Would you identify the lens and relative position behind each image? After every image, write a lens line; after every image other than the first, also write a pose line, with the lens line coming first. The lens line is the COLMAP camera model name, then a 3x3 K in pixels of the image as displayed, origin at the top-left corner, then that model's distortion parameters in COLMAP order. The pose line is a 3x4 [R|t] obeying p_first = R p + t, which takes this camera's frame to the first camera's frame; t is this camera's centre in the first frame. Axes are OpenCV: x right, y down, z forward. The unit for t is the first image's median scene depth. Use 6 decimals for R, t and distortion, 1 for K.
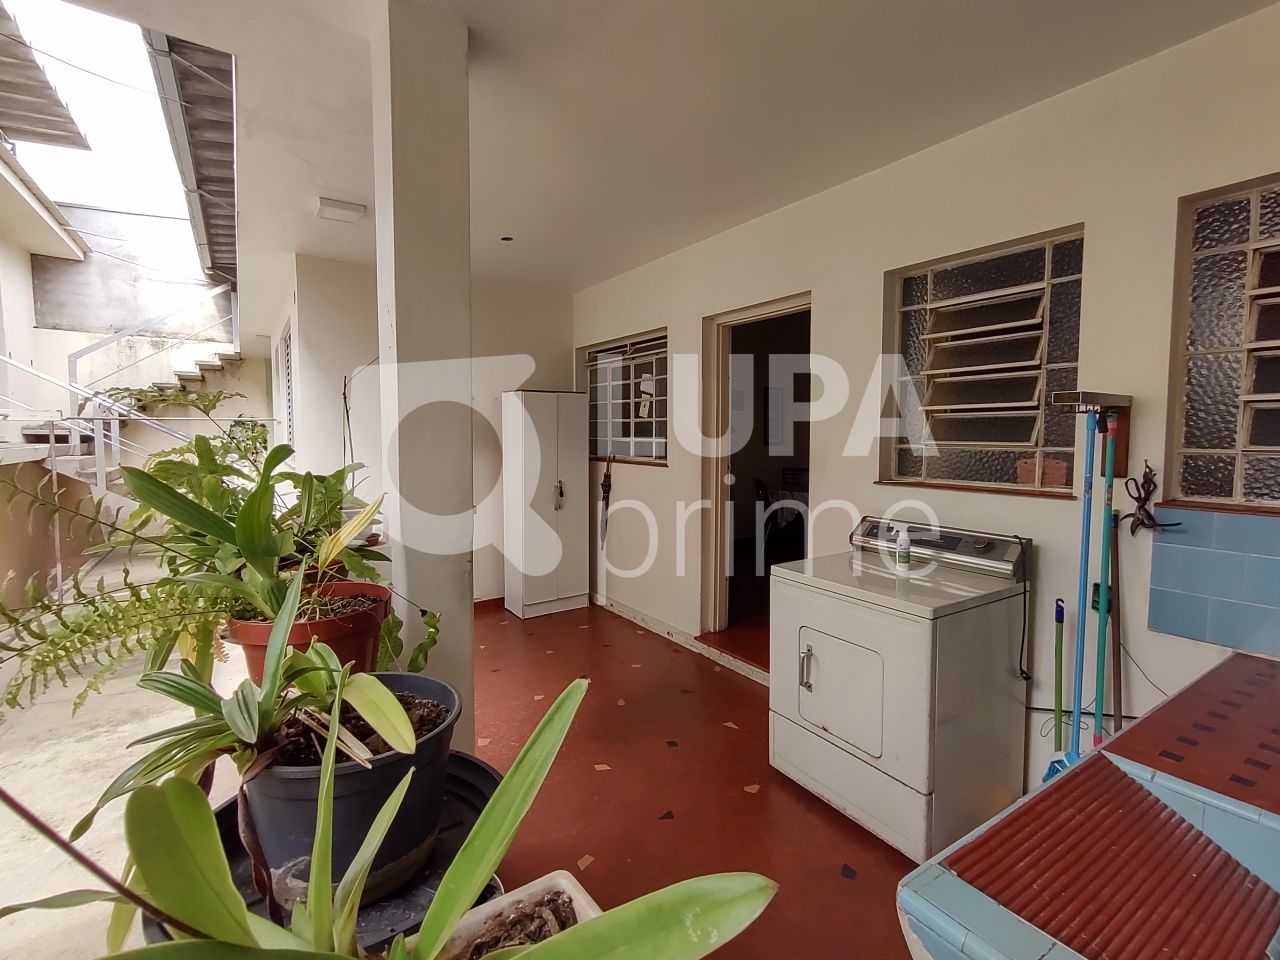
lens RADIAL K [[581.0, 0, 636.1], [0, 581.0, 466.4], [0, 0, 1]] dist [0.002986, 0.000577]
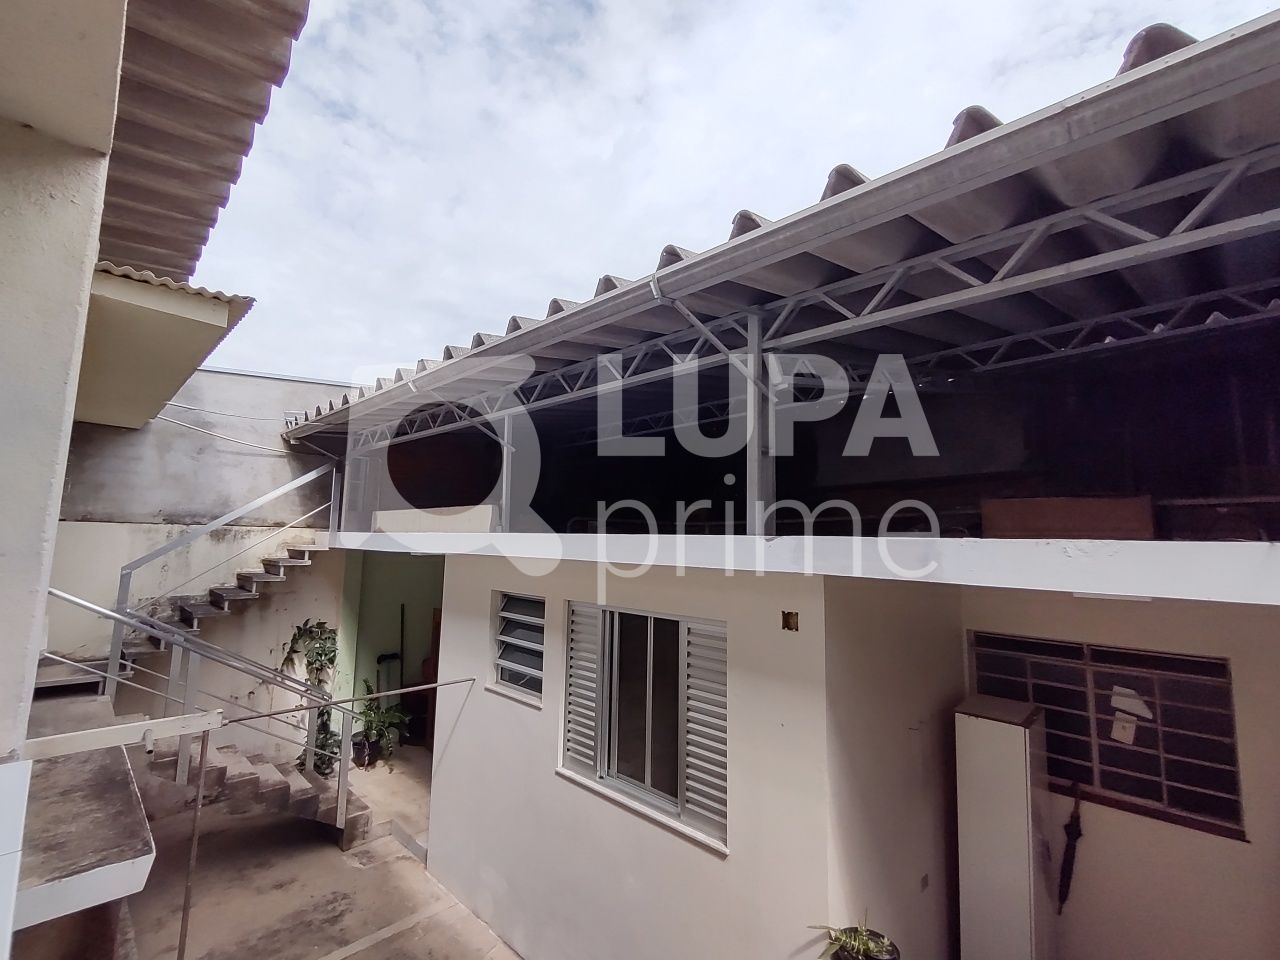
lens RADIAL K [[581.0, 0, 636.1], [0, 581.0, 466.4], [0, 0, 1]] dist [0.002986, 0.000577]
pose [[0.983071, 0.037799, 0.179284, -0.449394], [-0.004998, 0.983657, -0.179983, -0.173015], [-0.183157, 0.176040, 0.967194, 0.151058]]
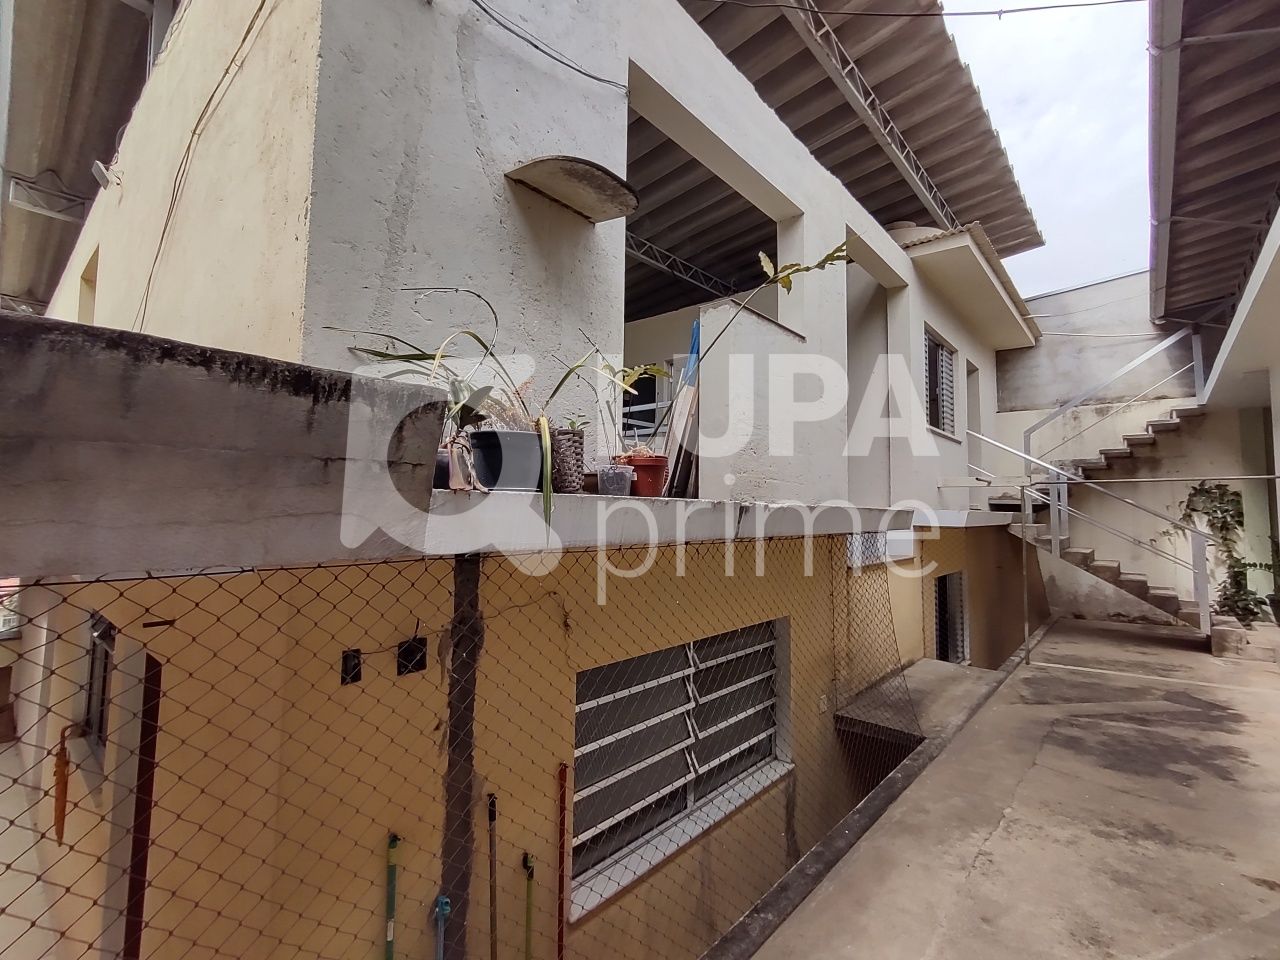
lens RADIAL K [[581.0, 0, 636.1], [0, 581.0, 466.4], [0, 0, 1]] dist [0.002986, 0.000577]
pose [[0.251106, -0.069145, -0.965487, -0.098378], [-0.067658, 0.993752, -0.088765, 0.019825], [0.965592, 0.087612, 0.244859, 0.030597]]
